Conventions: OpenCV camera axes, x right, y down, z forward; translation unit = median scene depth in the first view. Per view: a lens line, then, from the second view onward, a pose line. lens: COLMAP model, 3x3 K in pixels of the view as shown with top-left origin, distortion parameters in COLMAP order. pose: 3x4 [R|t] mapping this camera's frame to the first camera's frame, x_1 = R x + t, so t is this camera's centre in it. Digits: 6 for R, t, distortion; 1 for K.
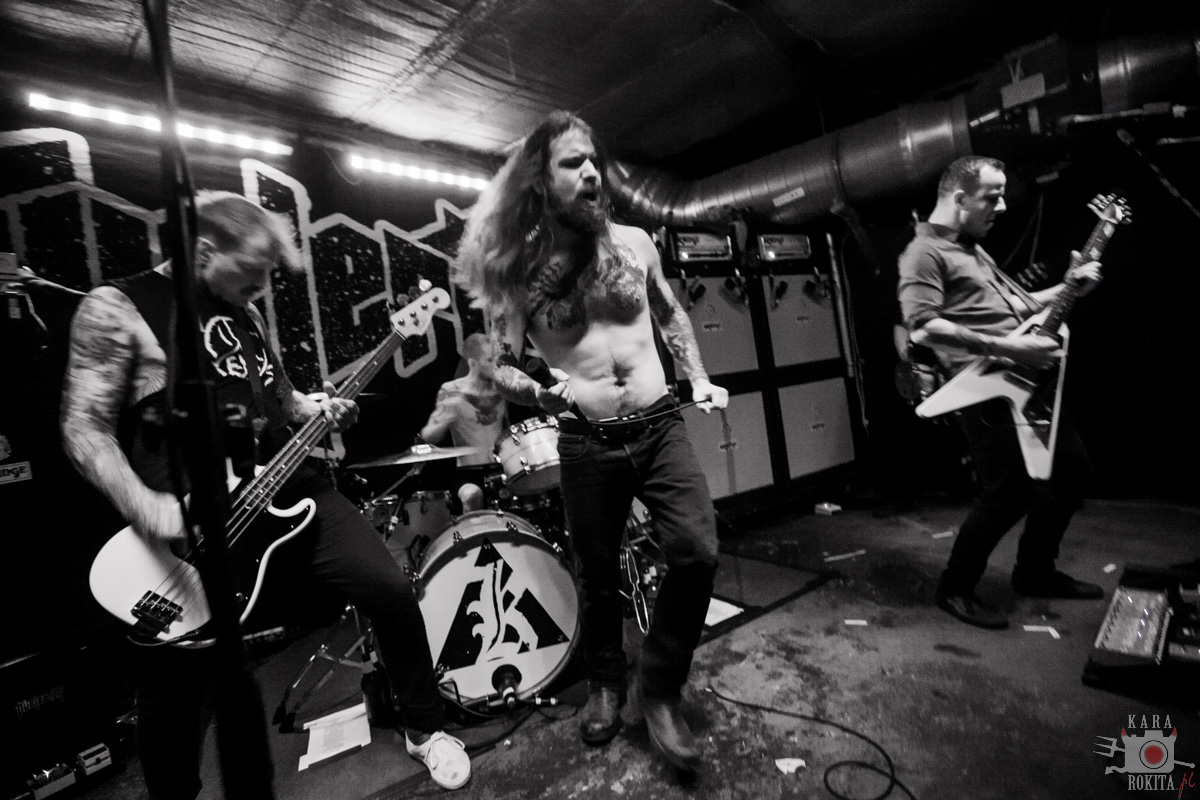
lens RADIAL K [[560.2, 0, 601.2], [0, 560.2, 398.5], [0, 0, 1]] dist [-0.044604, 0.015462]
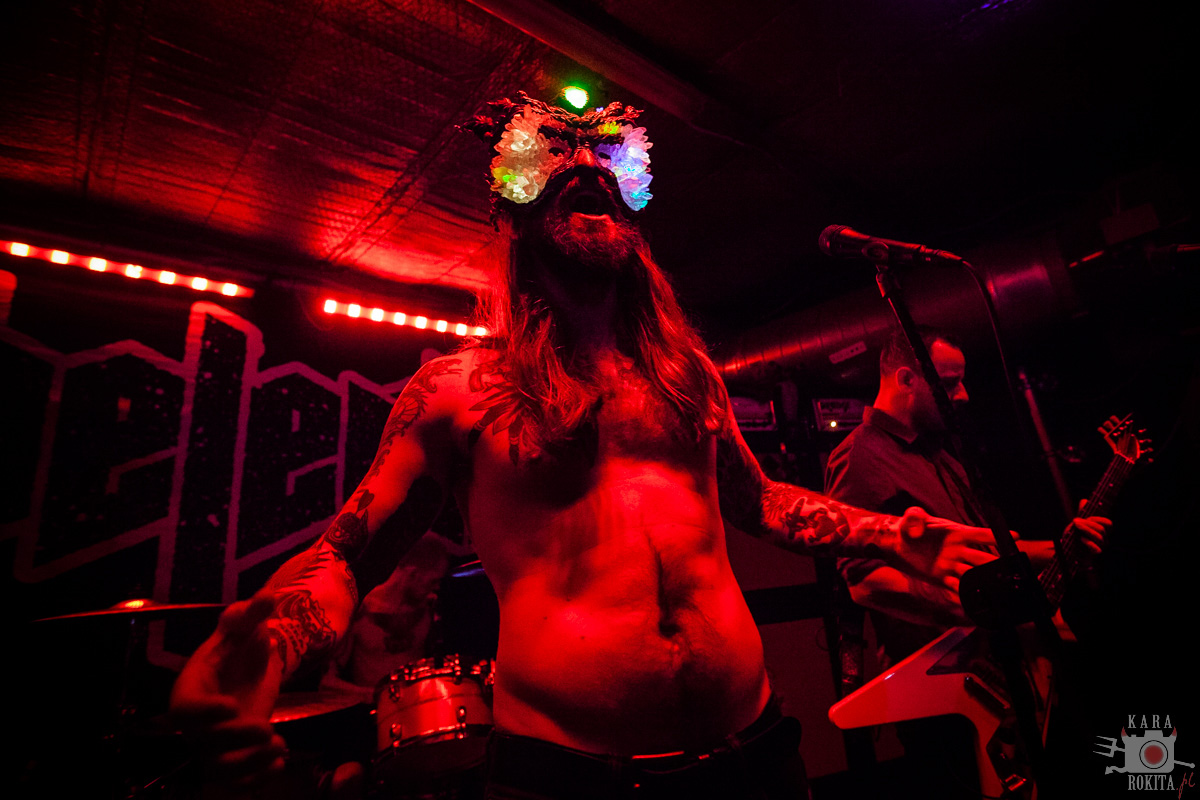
lens RADIAL K [[647.1, 0, 607.8], [0, 647.1, 341.7], [0, 0, 1]] dist [-0.021140, 0.002501]
pose [[0.989948, 0.014064, -0.140733, 0.175632], [-0.061829, 0.937961, -0.341185, -0.063525], [0.127204, 0.346456, 0.929402, 0.145485]]
